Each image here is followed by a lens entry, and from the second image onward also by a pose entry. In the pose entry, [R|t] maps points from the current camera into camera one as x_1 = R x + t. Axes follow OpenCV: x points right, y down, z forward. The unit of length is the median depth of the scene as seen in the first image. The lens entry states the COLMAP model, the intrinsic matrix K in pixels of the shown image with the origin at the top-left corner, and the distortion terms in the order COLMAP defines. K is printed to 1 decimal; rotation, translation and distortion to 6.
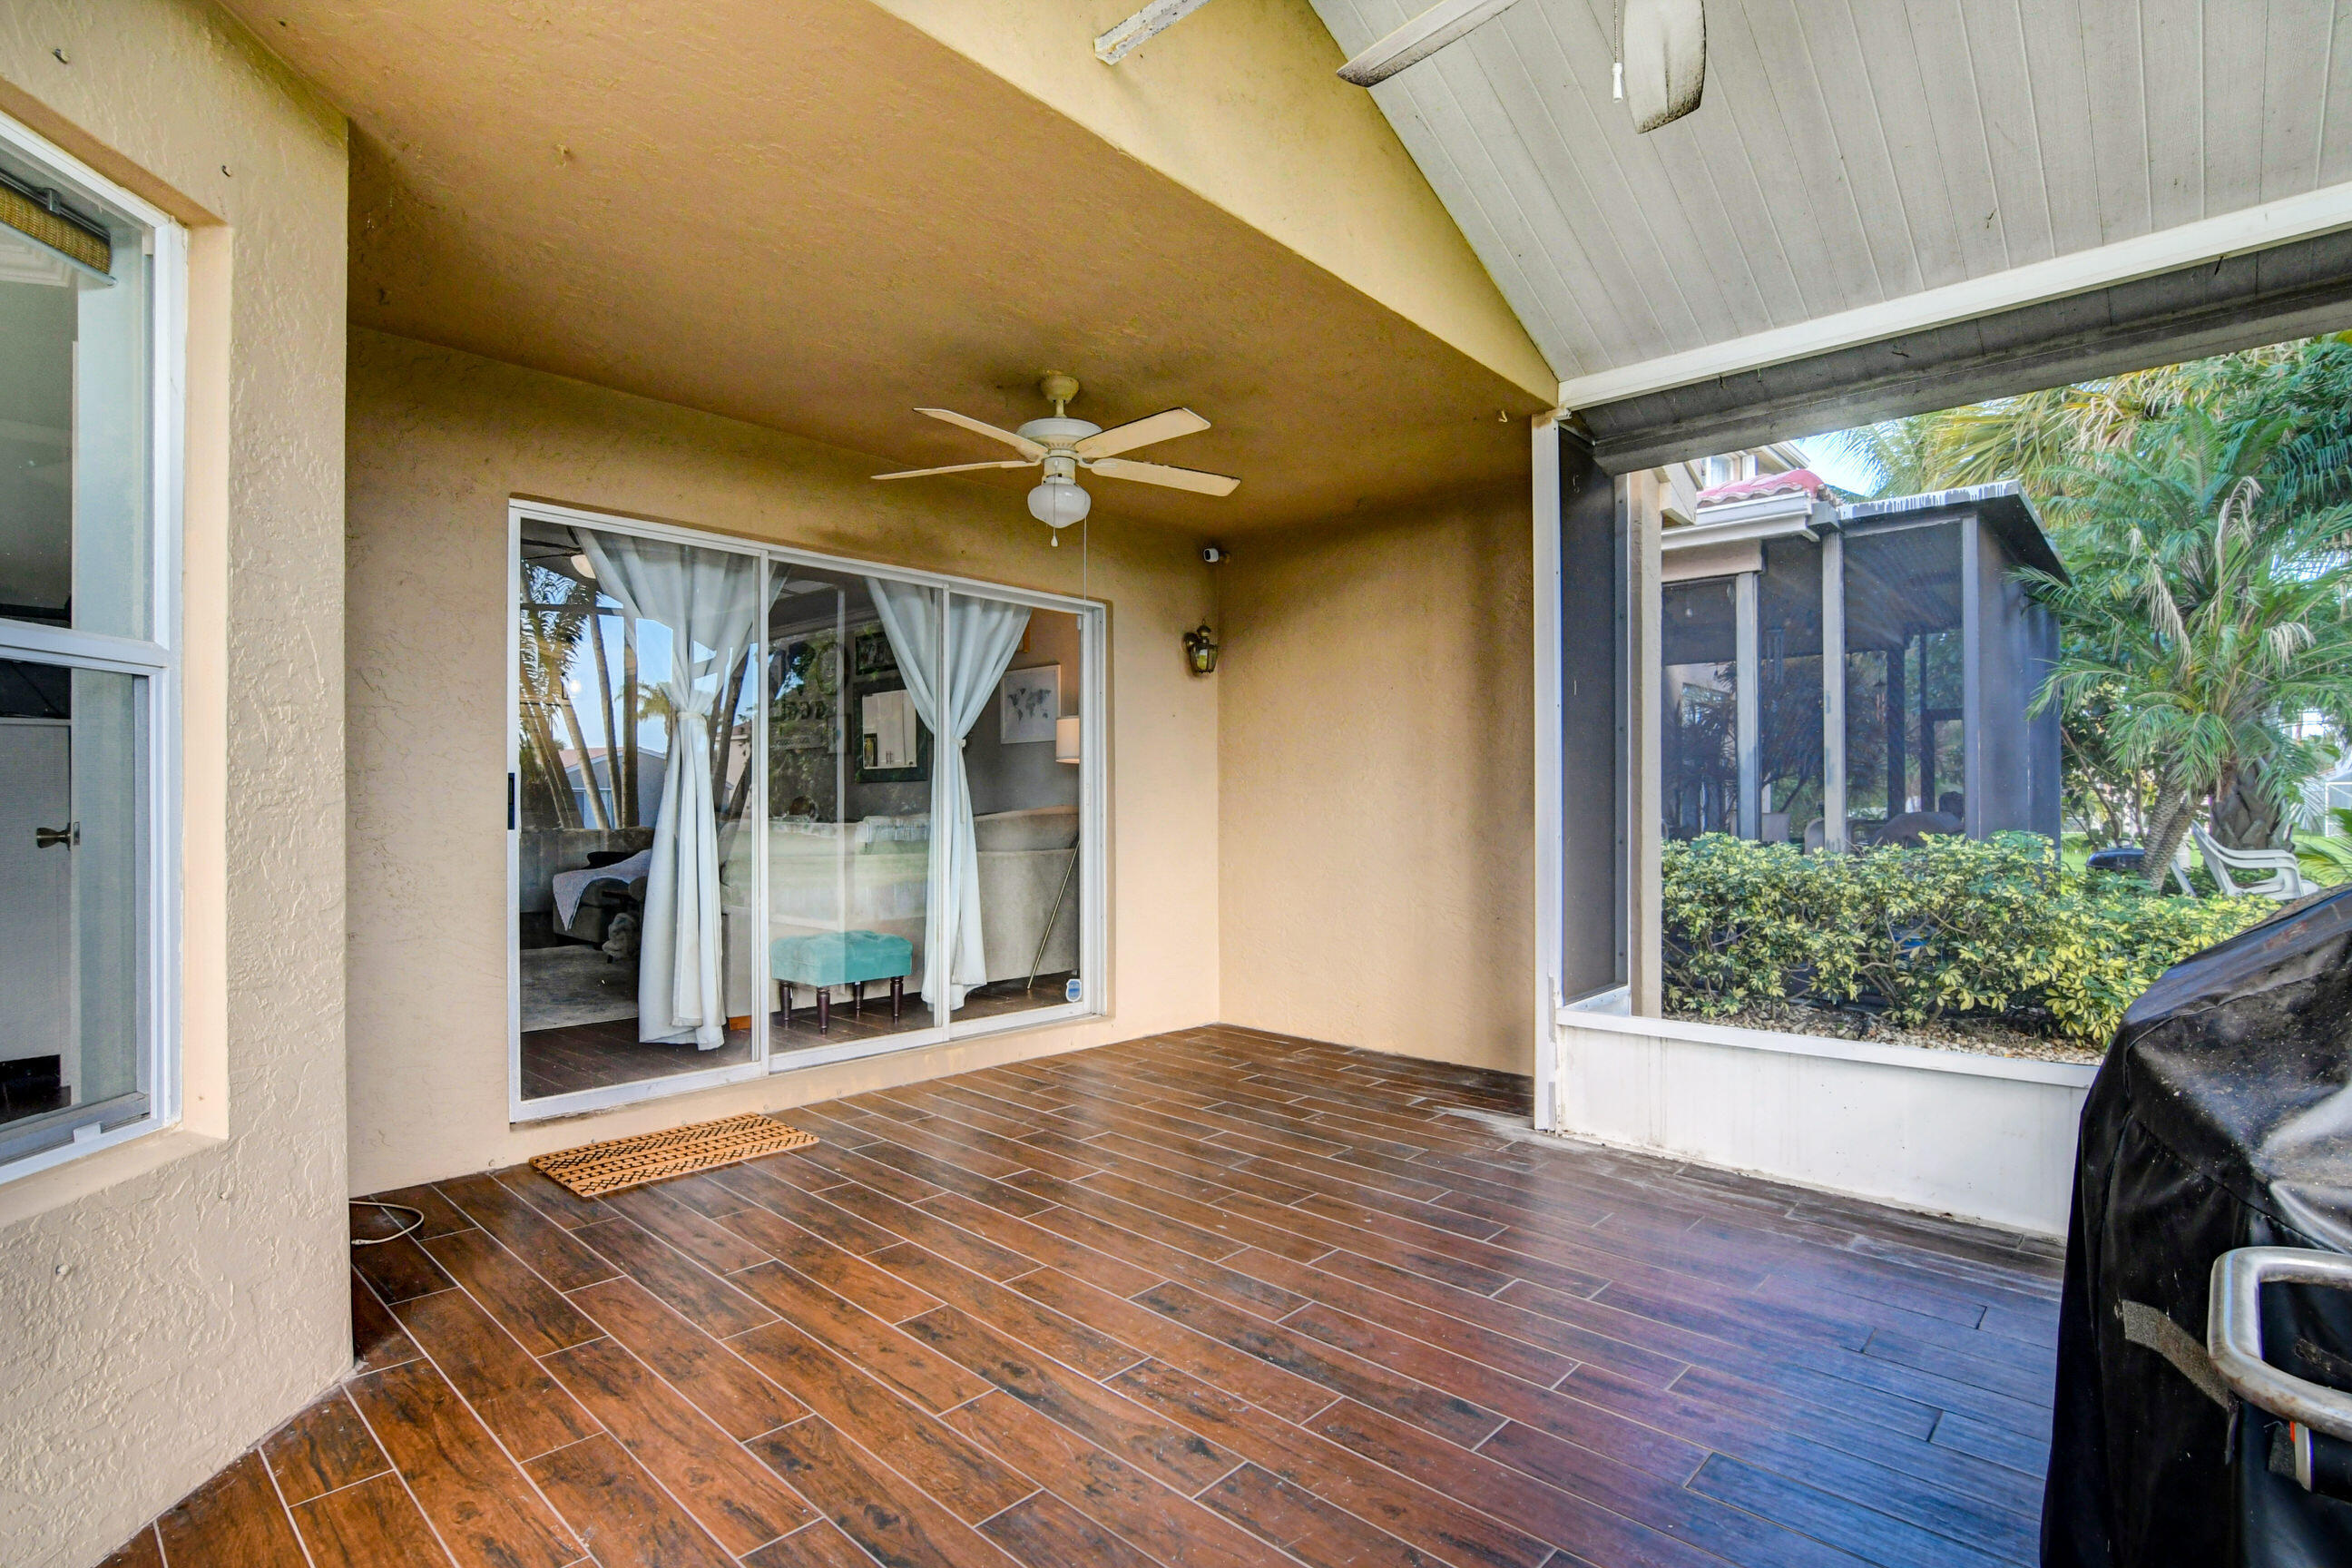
lens RADIAL K [[1147.4, 0, 1141.1], [0, 1147.4, 807.3], [0, 0, 1]] dist [-0.024663, 0.000392]
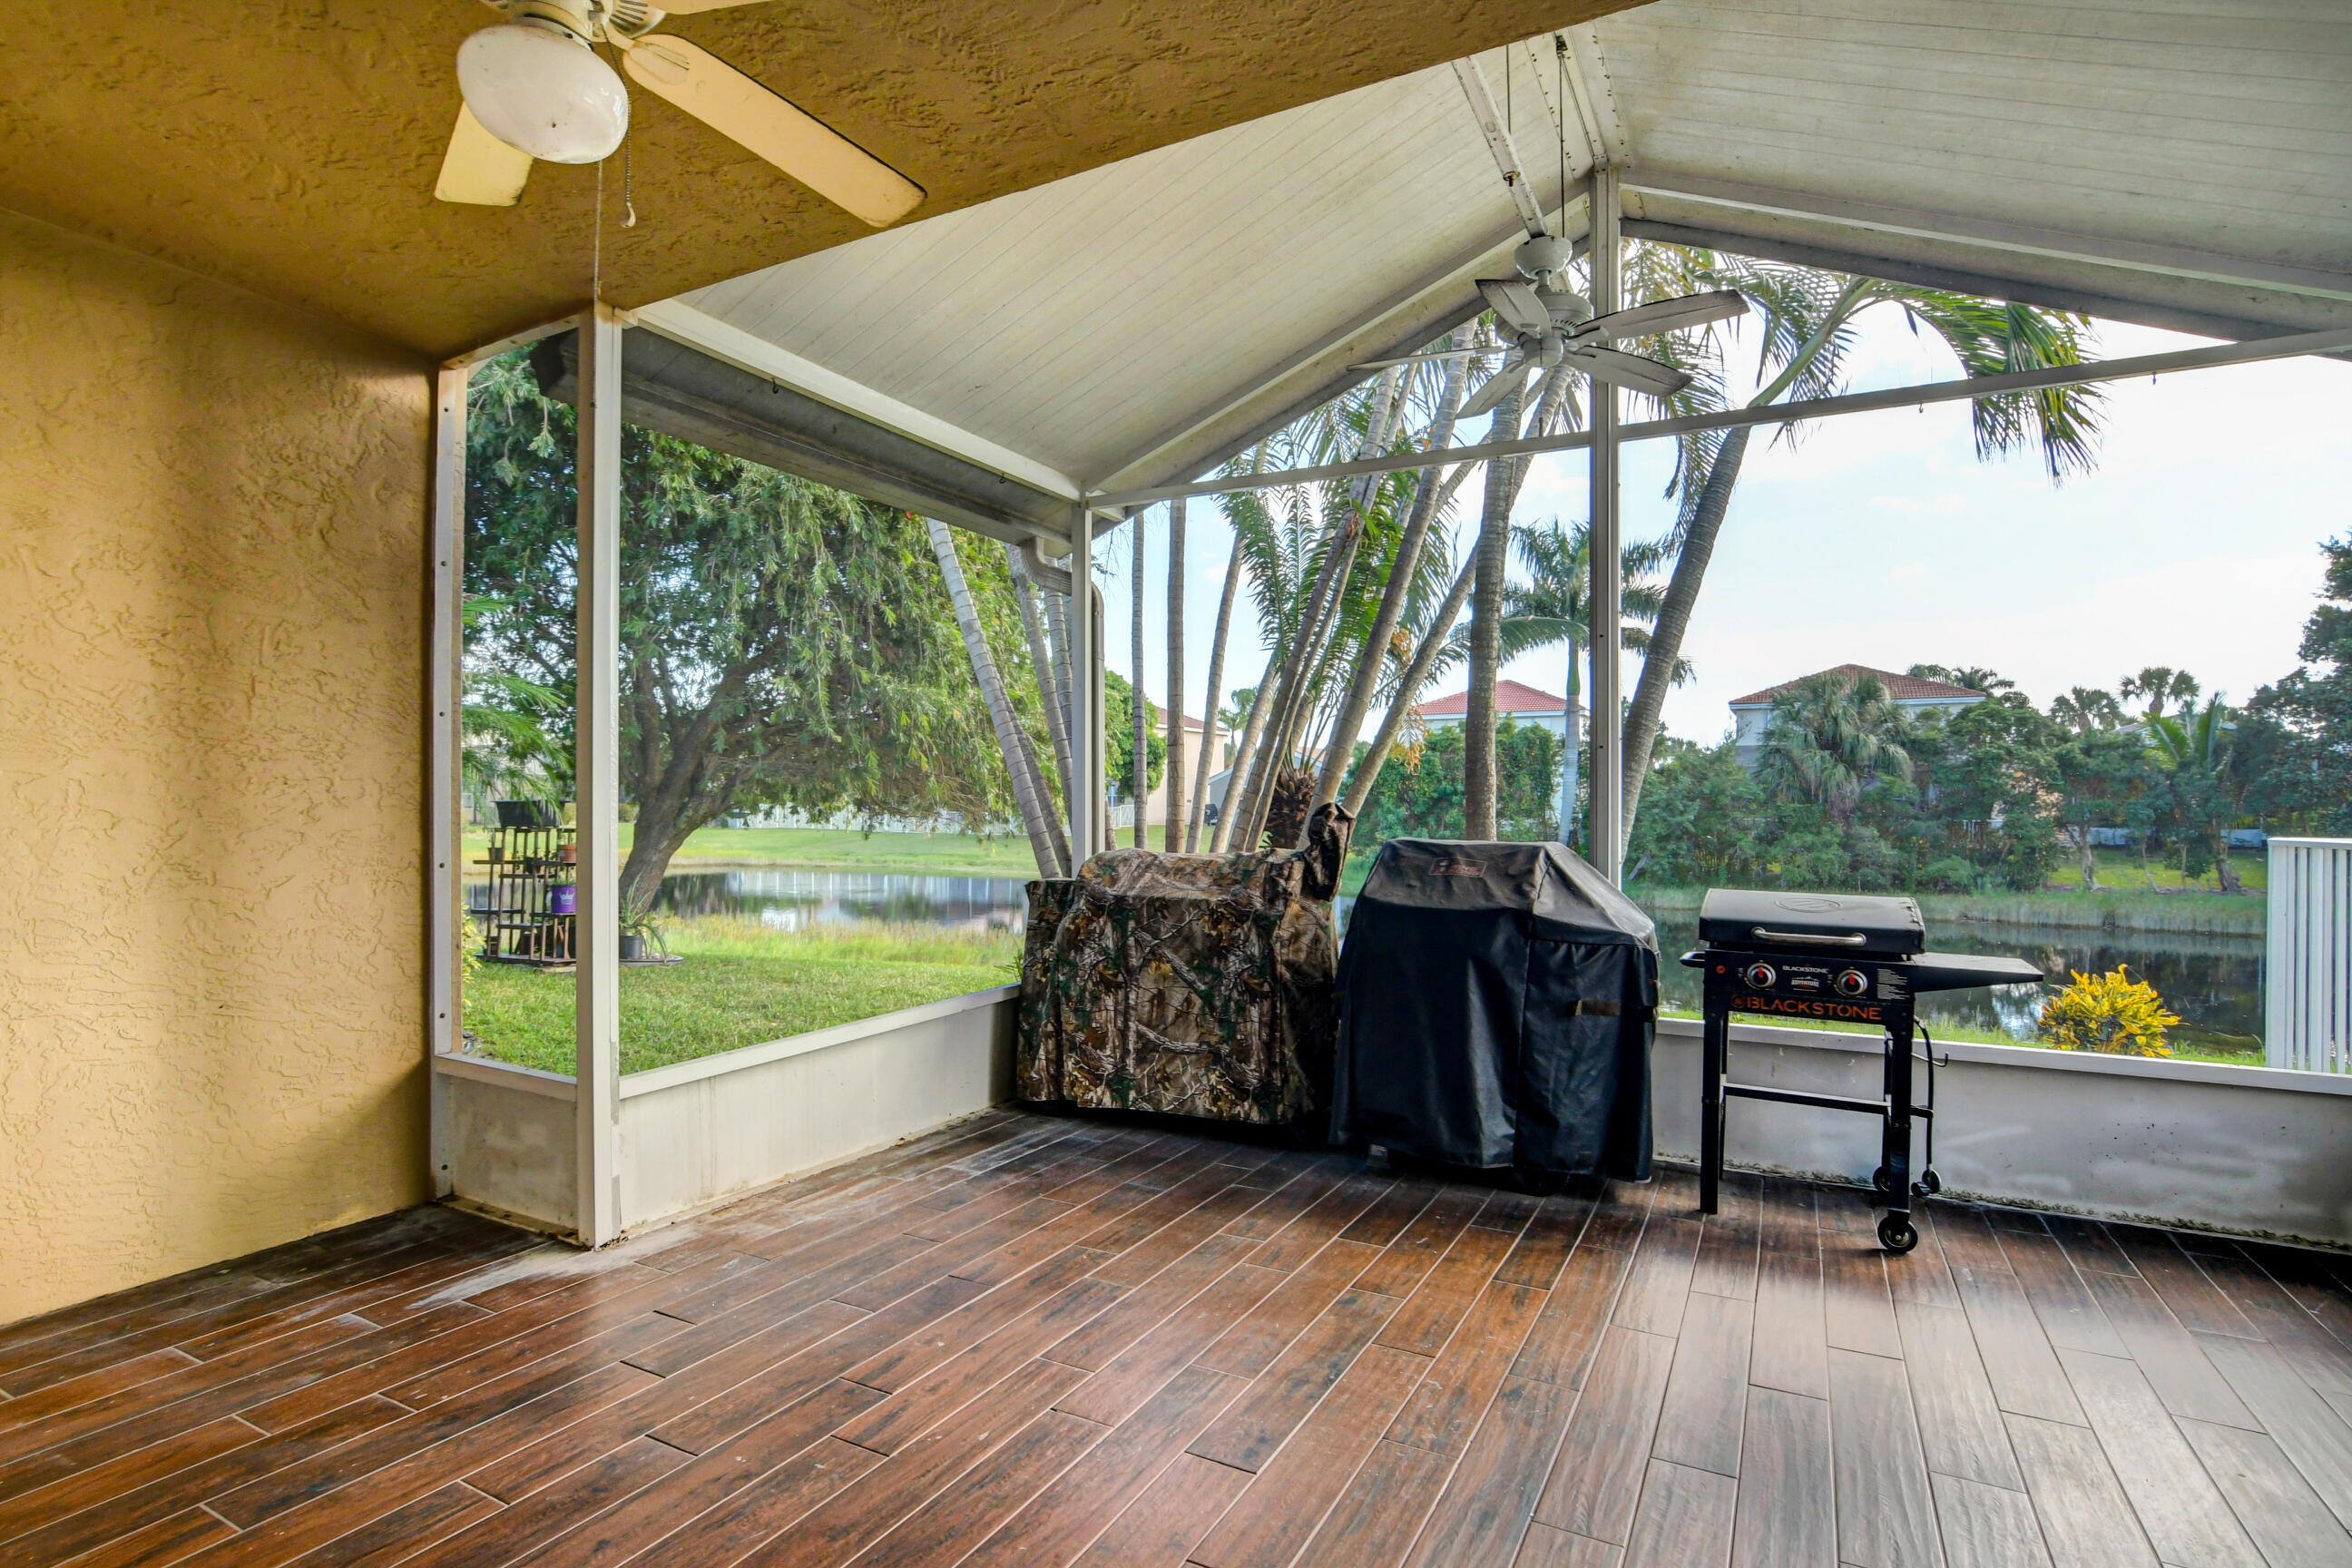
lens RADIAL K [[1147.4, 0, 1141.1], [0, 1147.4, 807.3], [0, 0, 1]] dist [-0.024663, 0.000392]
pose [[-0.253450, -0.002499, 0.967345, -0.589941], [-0.001071, 0.999997, 0.002303, -0.022110], [-0.967348, -0.000452, -0.253452, 1.009987]]
